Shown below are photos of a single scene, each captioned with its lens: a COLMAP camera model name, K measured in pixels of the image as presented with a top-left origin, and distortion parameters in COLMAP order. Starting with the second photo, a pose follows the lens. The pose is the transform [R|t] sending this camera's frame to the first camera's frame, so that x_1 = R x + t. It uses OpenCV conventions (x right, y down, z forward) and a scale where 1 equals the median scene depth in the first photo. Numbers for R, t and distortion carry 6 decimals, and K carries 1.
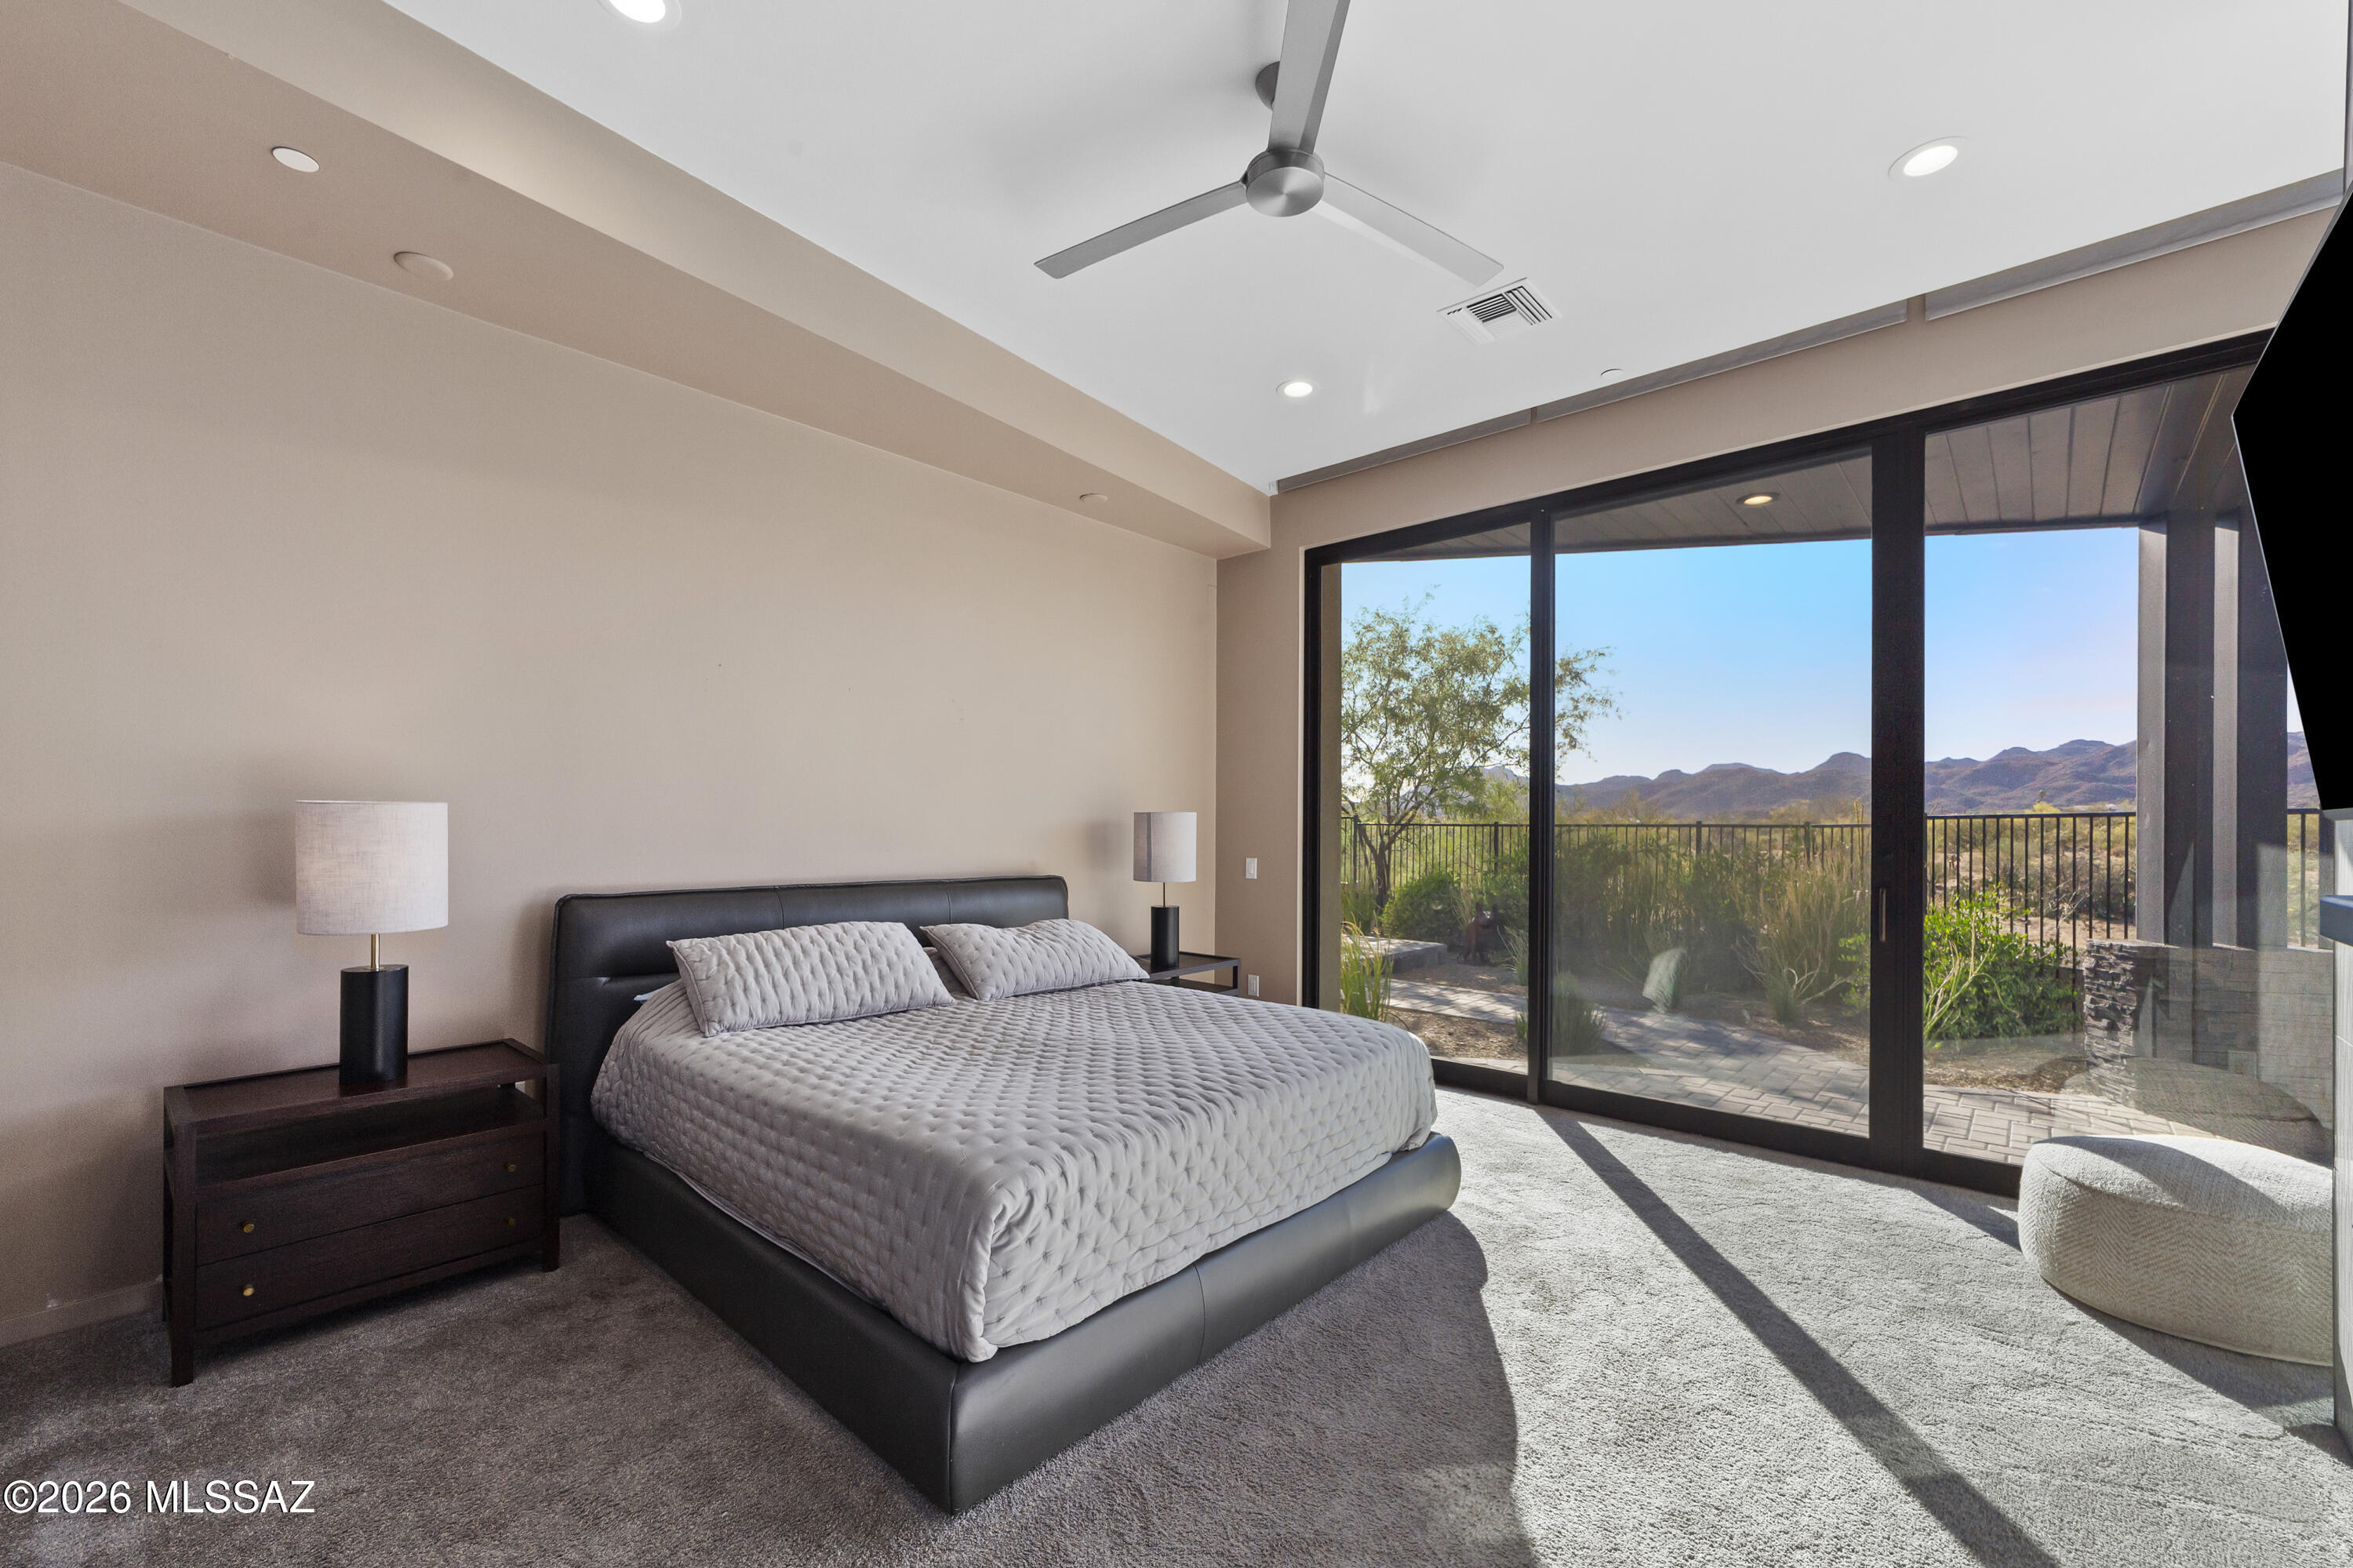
lens RADIAL K [[948.7, 0, 1159.0], [0, 948.7, 819.3], [0, 0, 1]] dist [-0.000868, 0.000099]
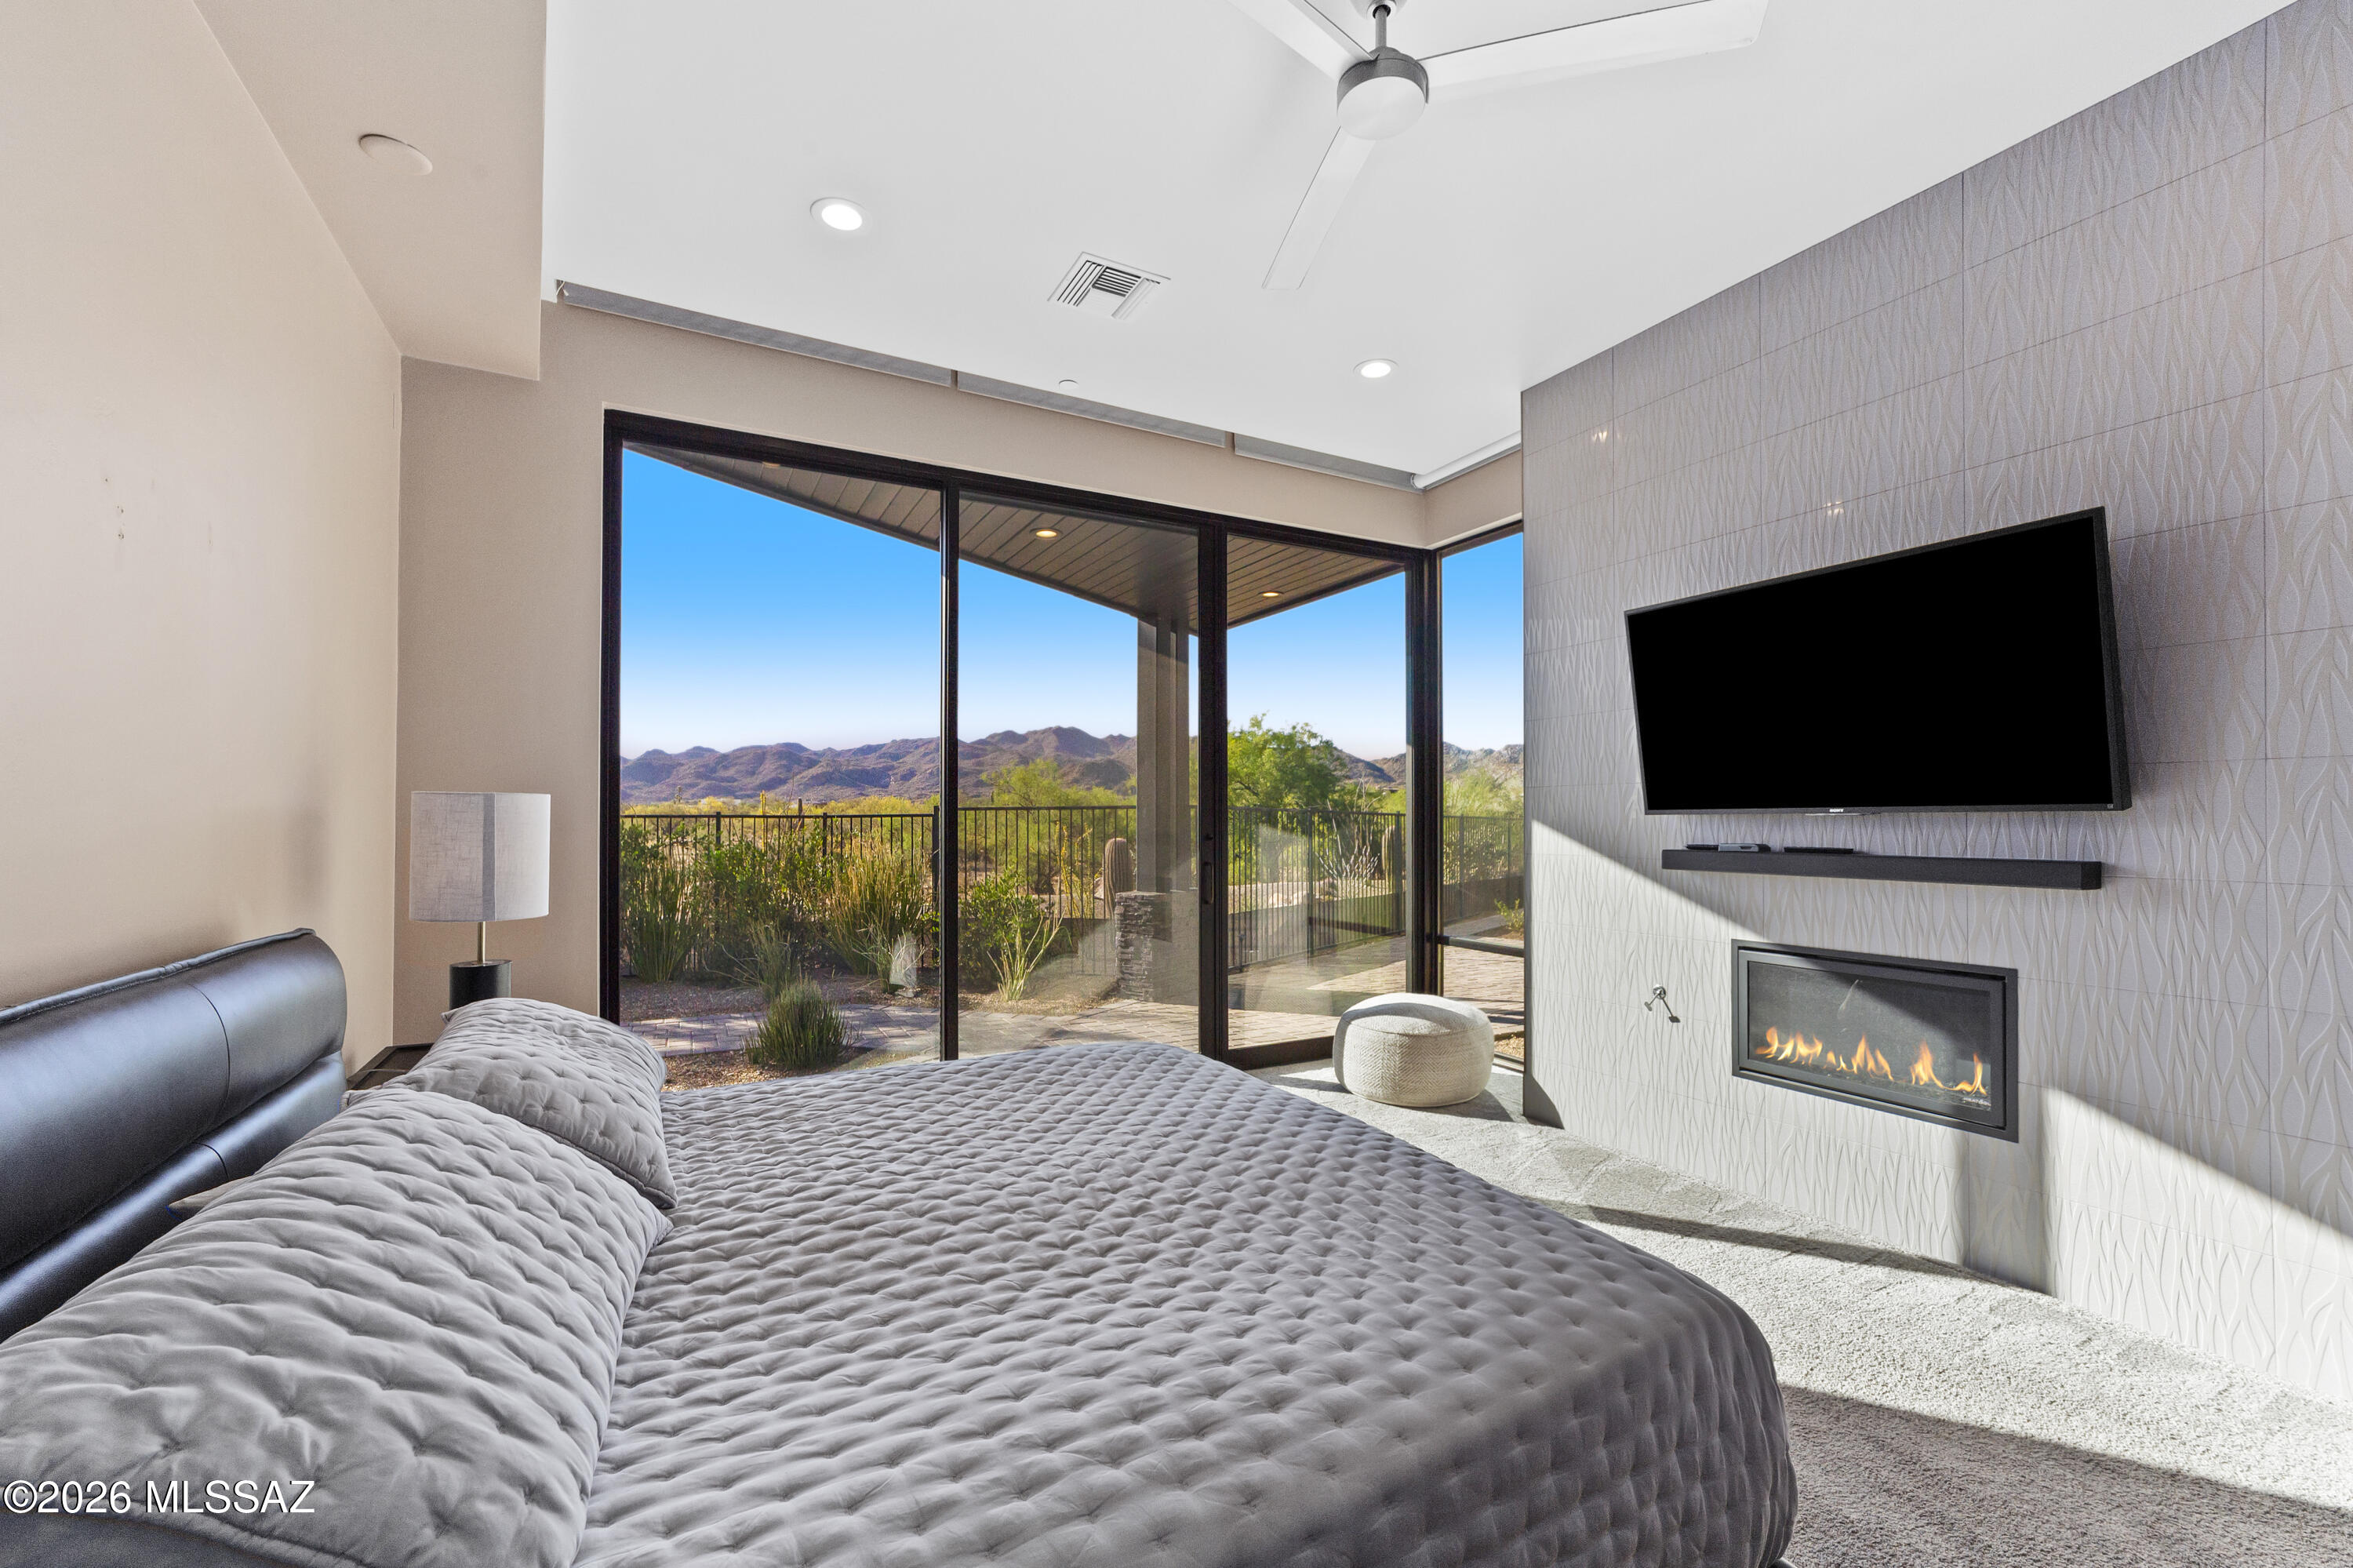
lens RADIAL K [[948.7, 0, 1175.5], [0, 948.7, 807.7], [0, 0, 1]] dist [-0.000868, 0.000099]
pose [[0.338519, 0.006981, 0.940934, -0.380225], [-0.004630, 0.999973, -0.005753, 0.002360], [-0.940948, -0.002409, 0.338542, 0.439397]]
